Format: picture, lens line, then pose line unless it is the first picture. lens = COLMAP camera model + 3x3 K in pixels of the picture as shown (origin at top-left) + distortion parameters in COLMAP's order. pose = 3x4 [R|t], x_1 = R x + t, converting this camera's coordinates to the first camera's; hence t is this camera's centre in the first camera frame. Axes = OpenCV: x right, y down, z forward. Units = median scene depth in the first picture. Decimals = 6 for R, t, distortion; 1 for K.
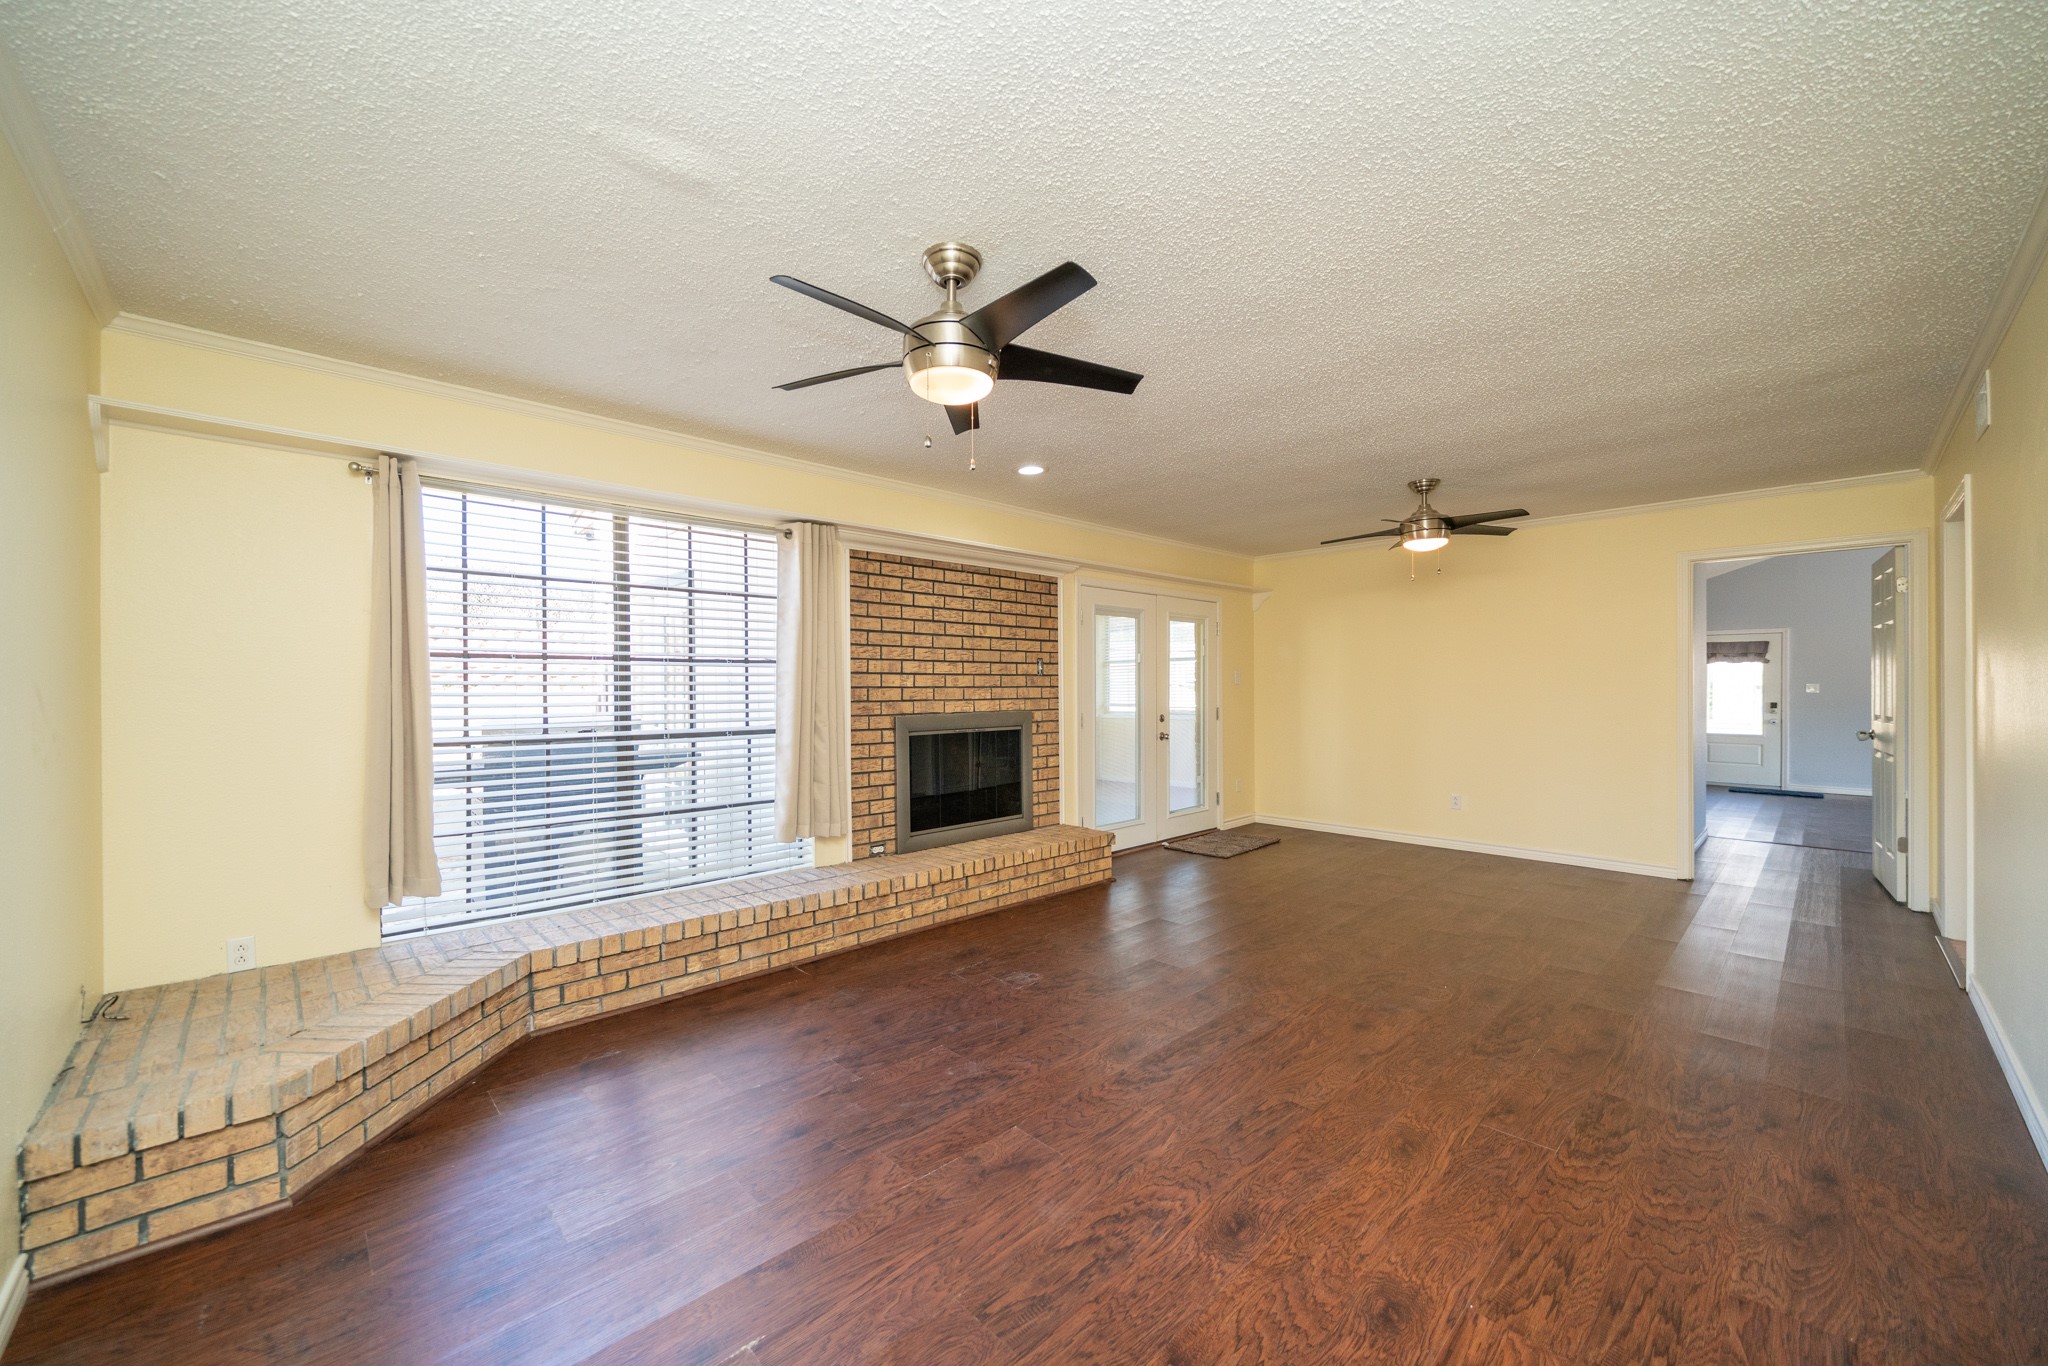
lens RADIAL K [[776.9, 0, 1024.0], [0, 776.9, 683.0], [0, 0, 1]] dist [0.000593, 0.000132]
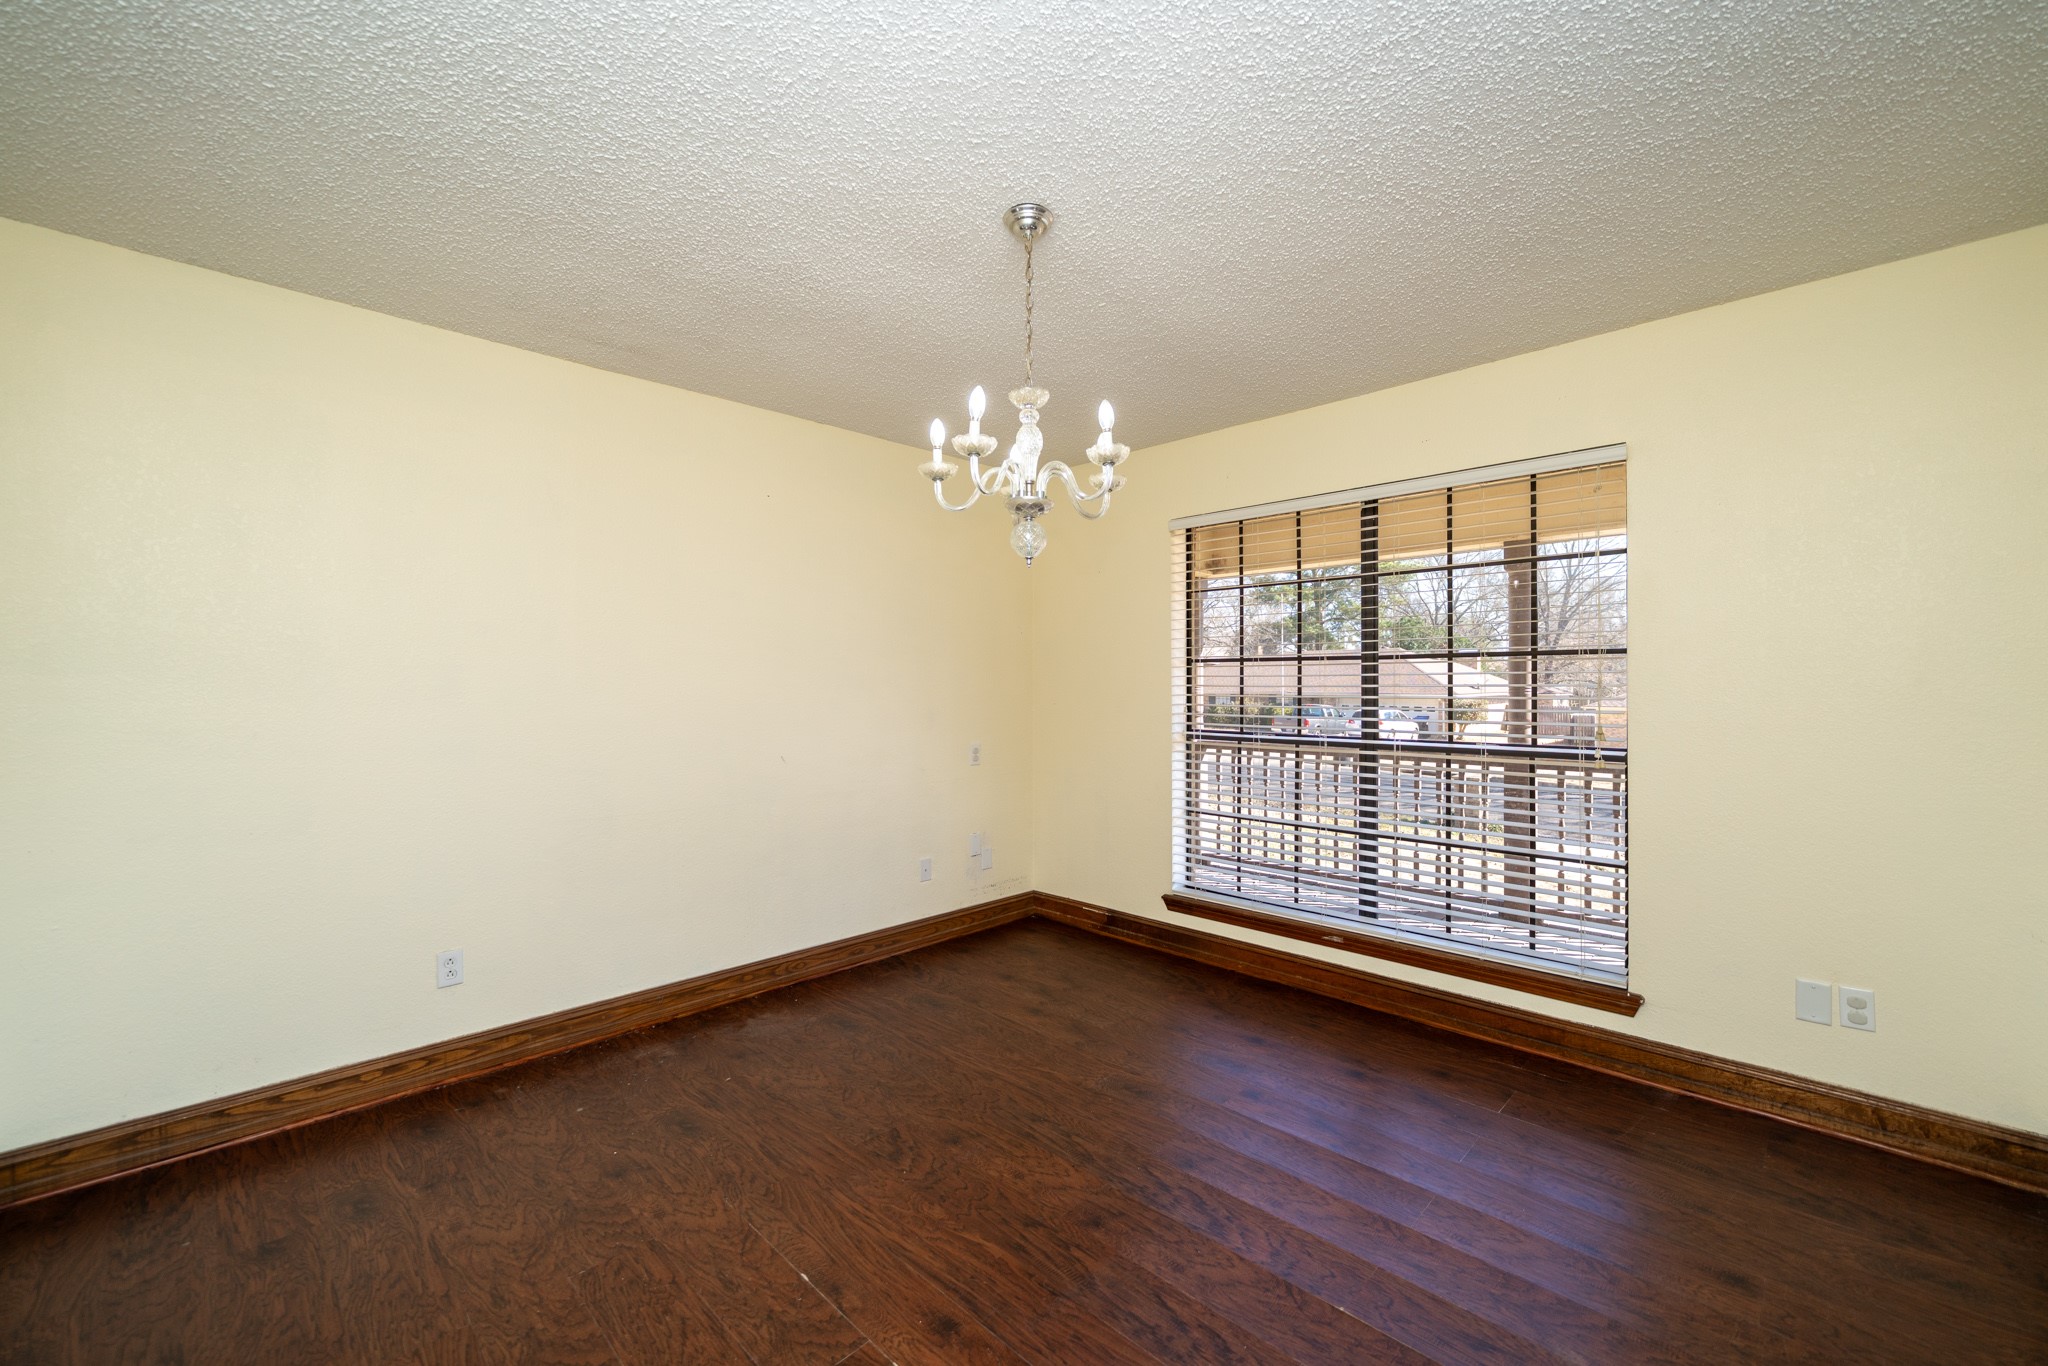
lens RADIAL K [[776.9, 0, 1024.0], [0, 776.9, 683.0], [0, 0, 1]] dist [0.000593, 0.000132]
pose [[0.044557, 0.000662, -0.999007, 0.906602], [0.004685, 0.999989, 0.000872, 0.001401], [0.998996, -0.004719, 0.044553, 0.760493]]
